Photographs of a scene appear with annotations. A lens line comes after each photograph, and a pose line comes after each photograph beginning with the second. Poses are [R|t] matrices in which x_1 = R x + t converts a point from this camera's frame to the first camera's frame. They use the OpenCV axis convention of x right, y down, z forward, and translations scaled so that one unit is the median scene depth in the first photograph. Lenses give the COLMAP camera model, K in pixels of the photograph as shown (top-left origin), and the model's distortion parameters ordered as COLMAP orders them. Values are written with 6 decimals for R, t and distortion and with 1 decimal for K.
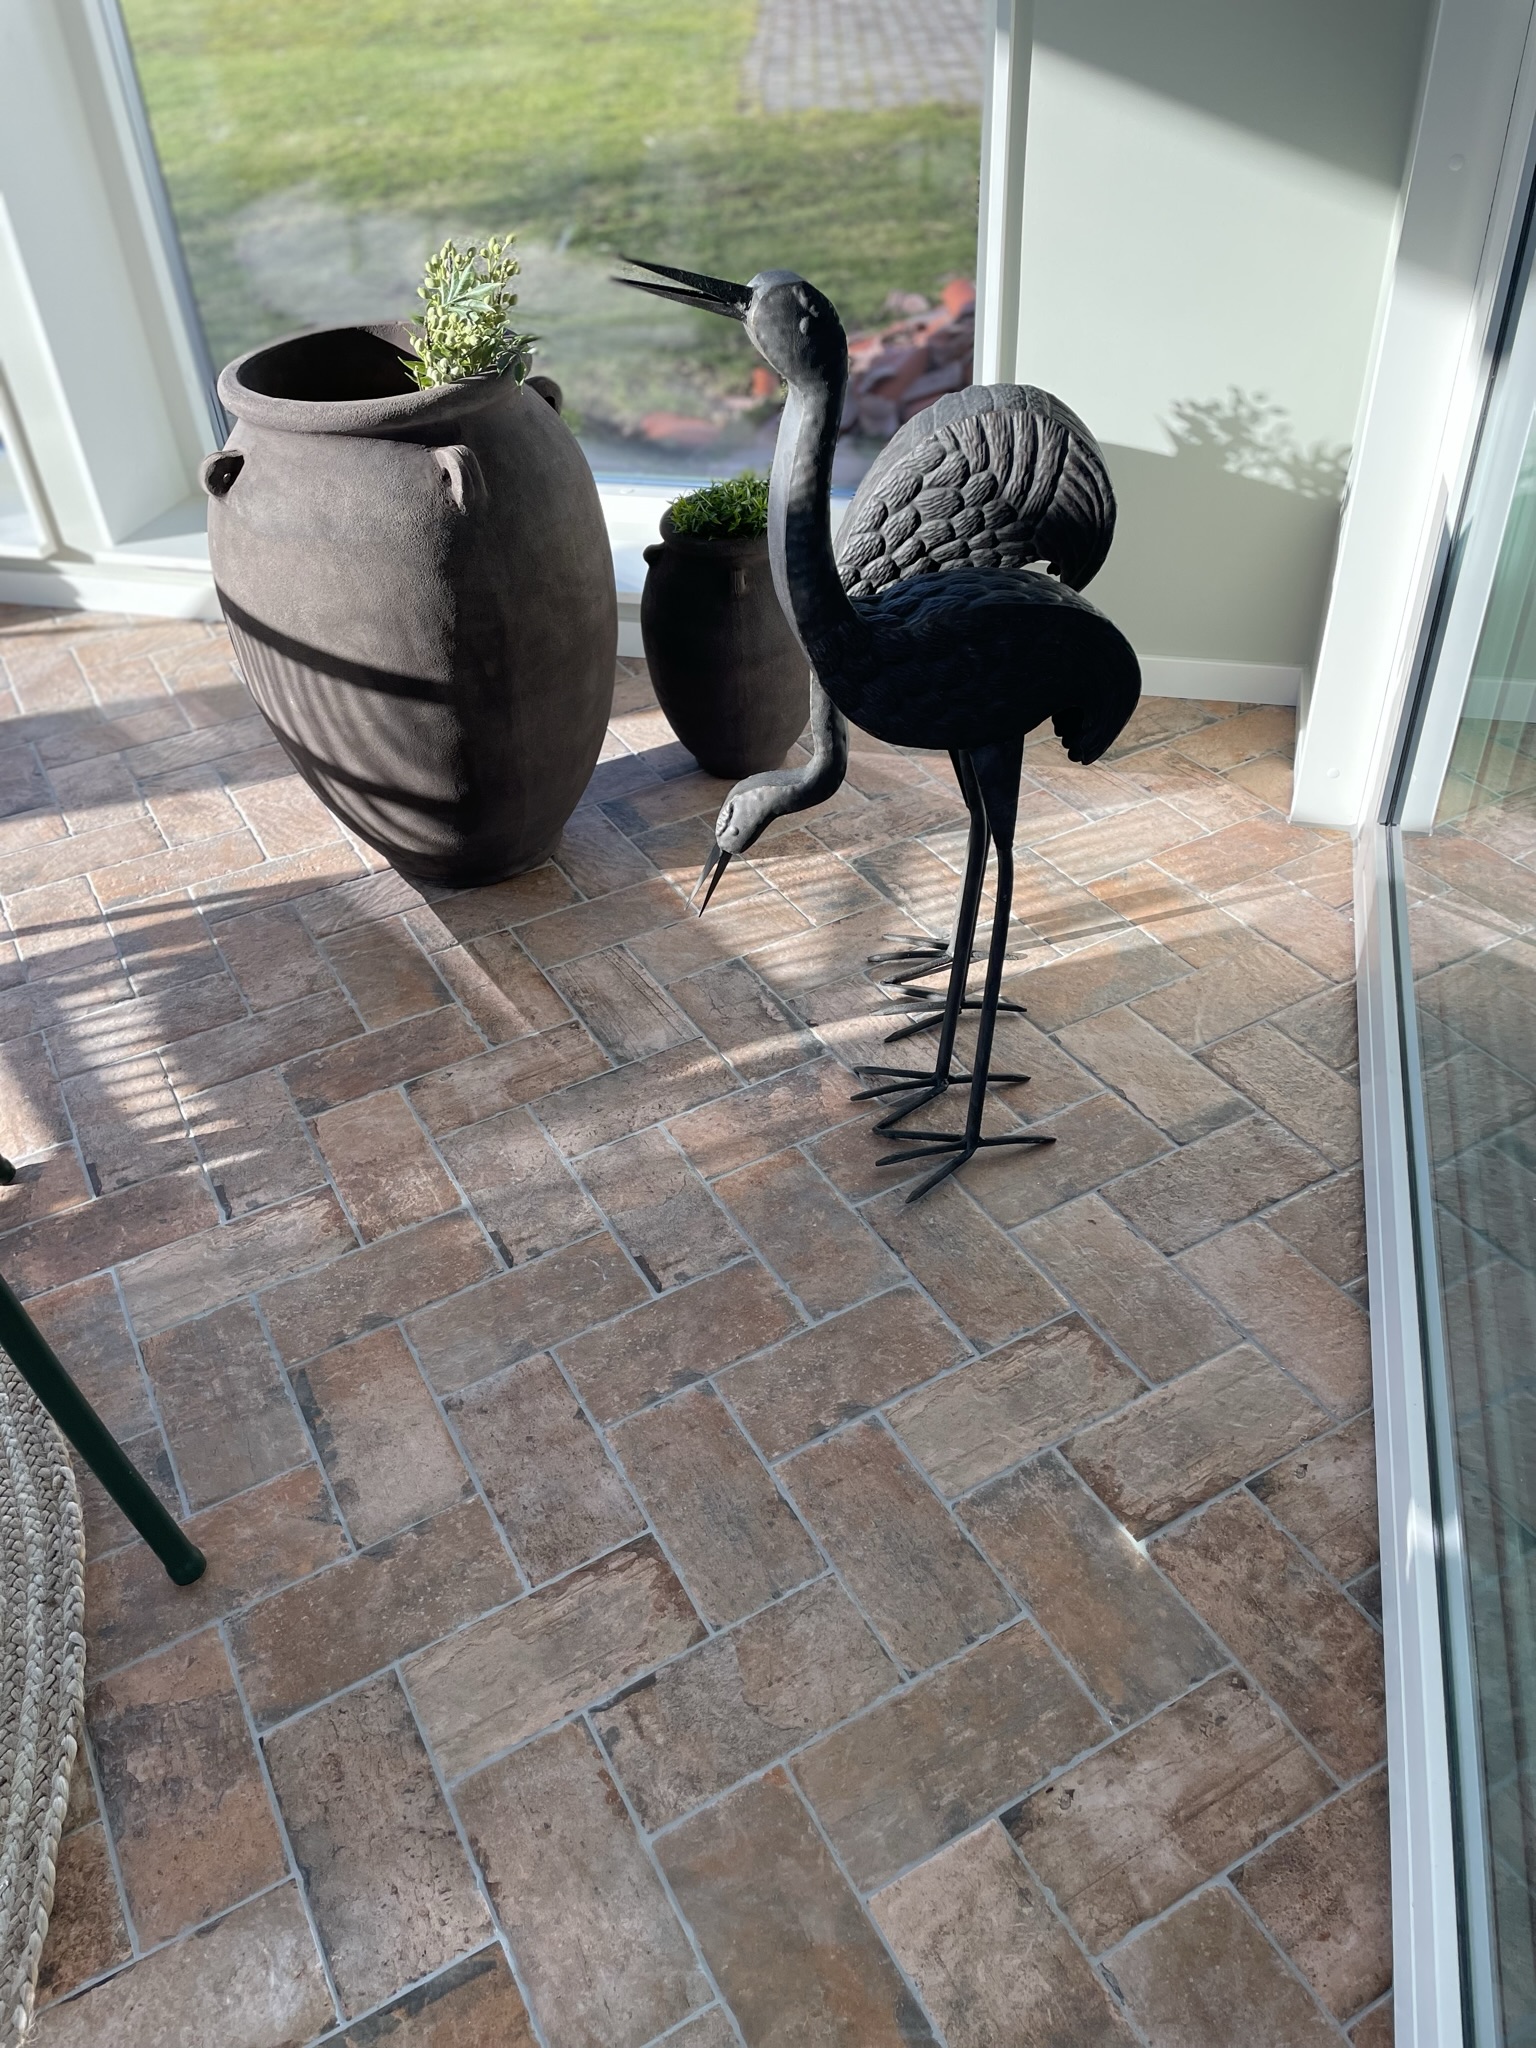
lens RADIAL K [[1545.5, 0, 771.3], [0, 1545.5, 1016.4], [0, 0, 1]] dist [0.107905, -0.143714]
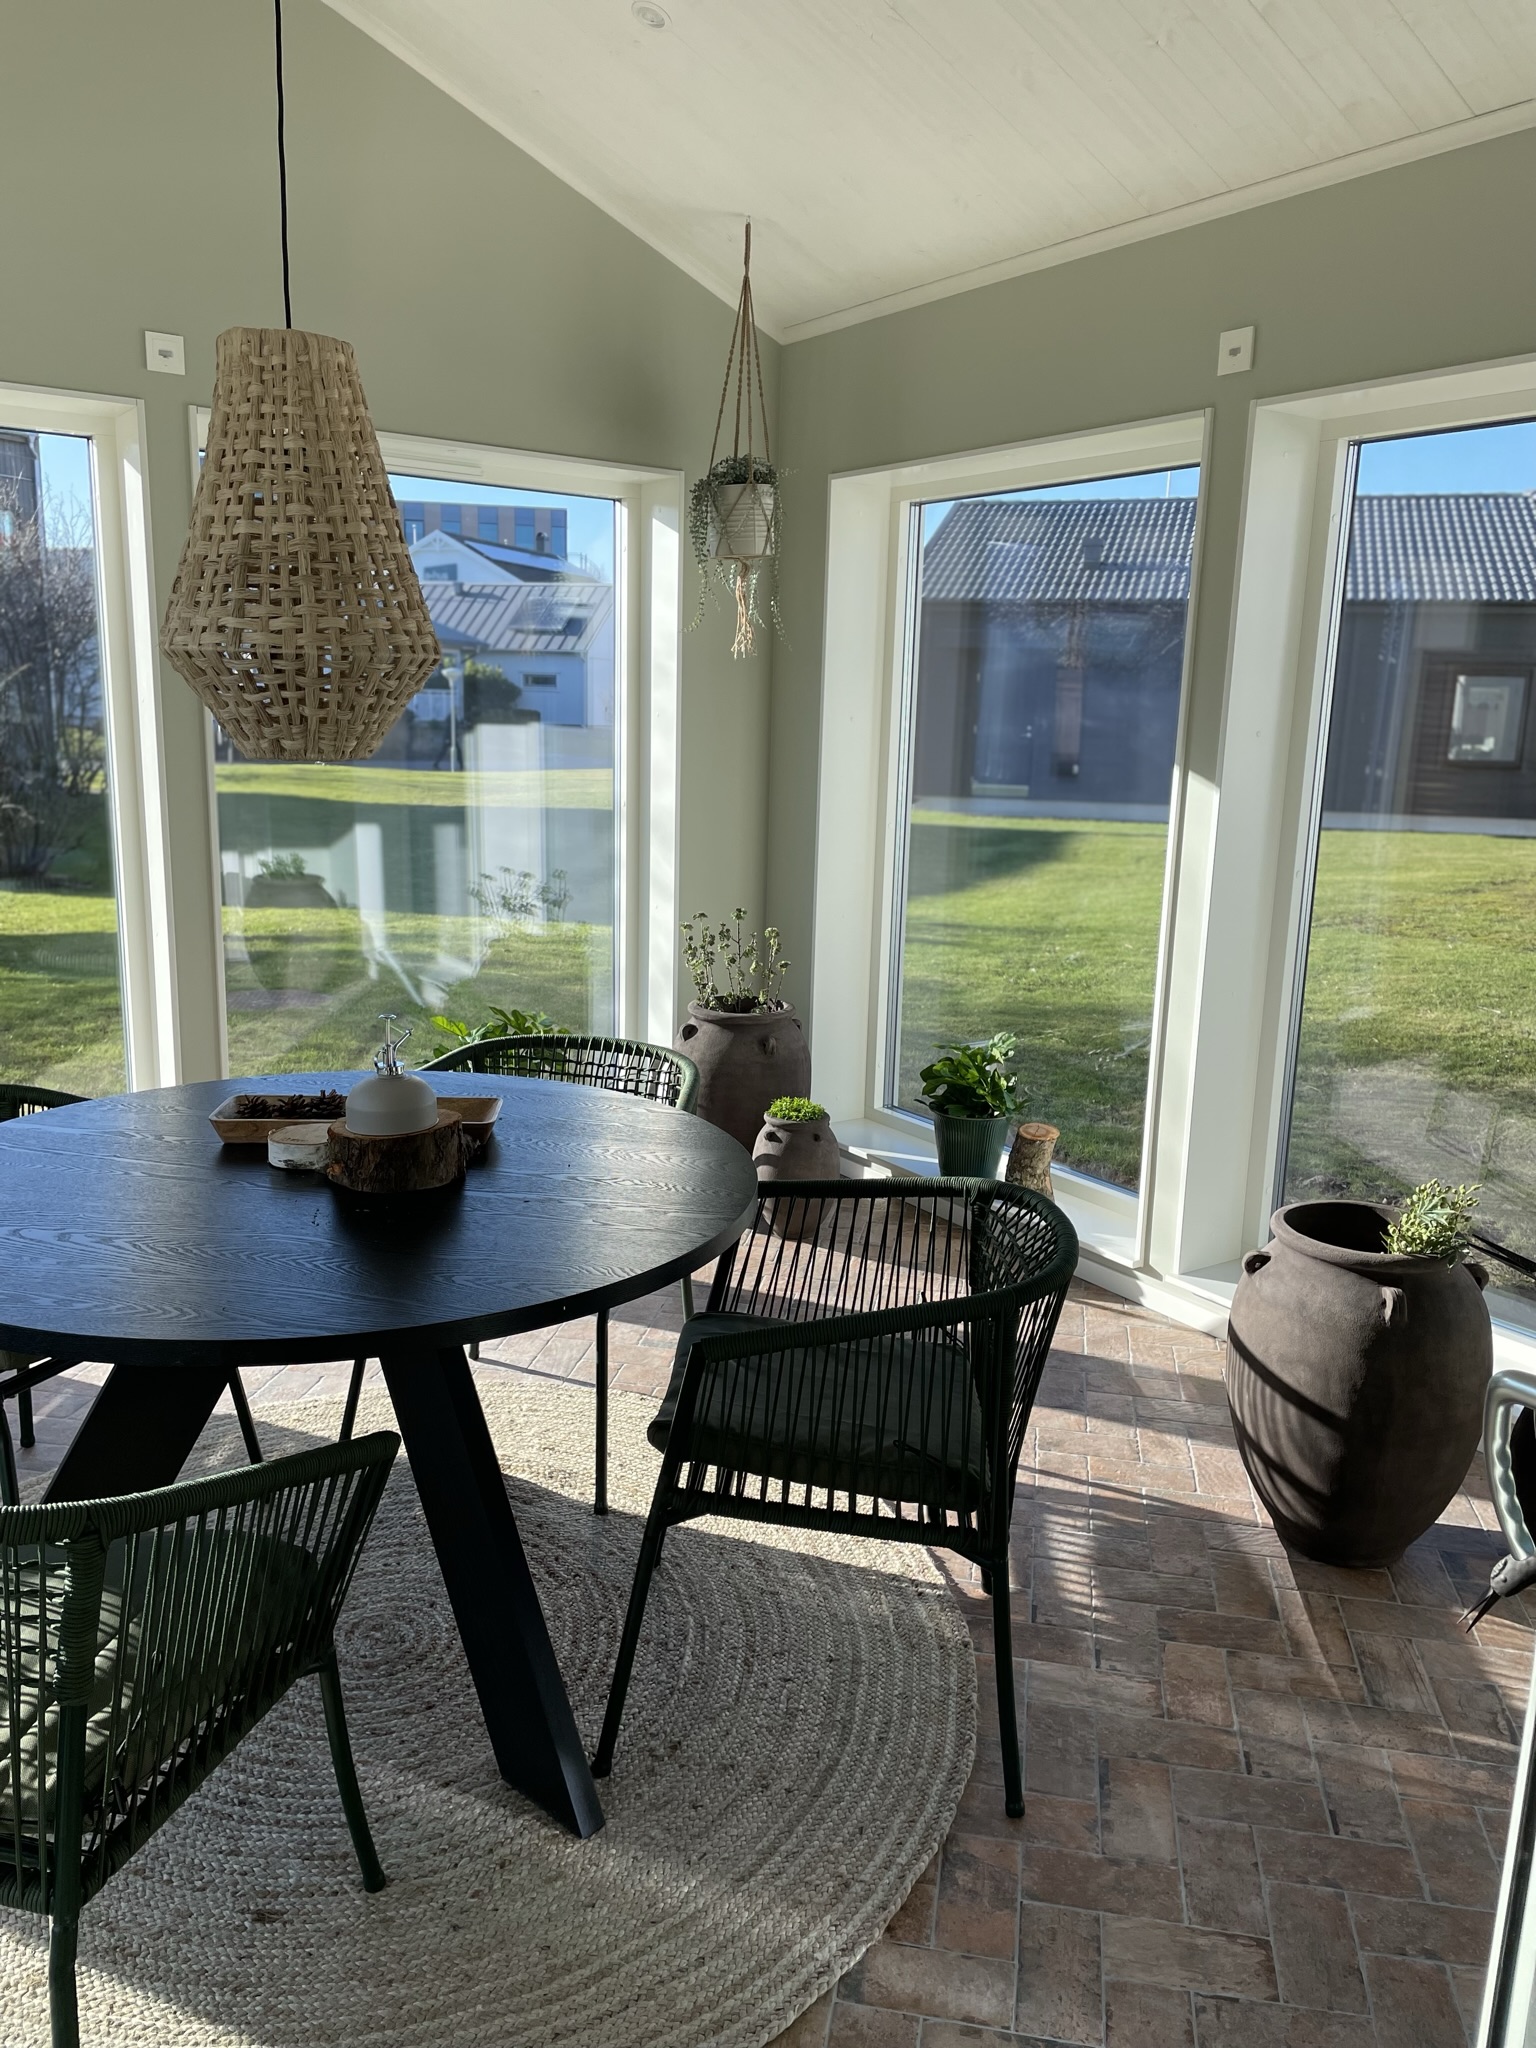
lens RADIAL K [[1545.5, 0, 771.3], [0, 1545.5, 1016.4], [0, 0, 1]] dist [0.107905, -0.143714]
pose [[0.766665, 0.193602, -0.612163, 0.241379], [-0.447742, 0.844571, -0.293644, 0.168967], [0.460165, 0.499217, 0.734187, -0.638140]]
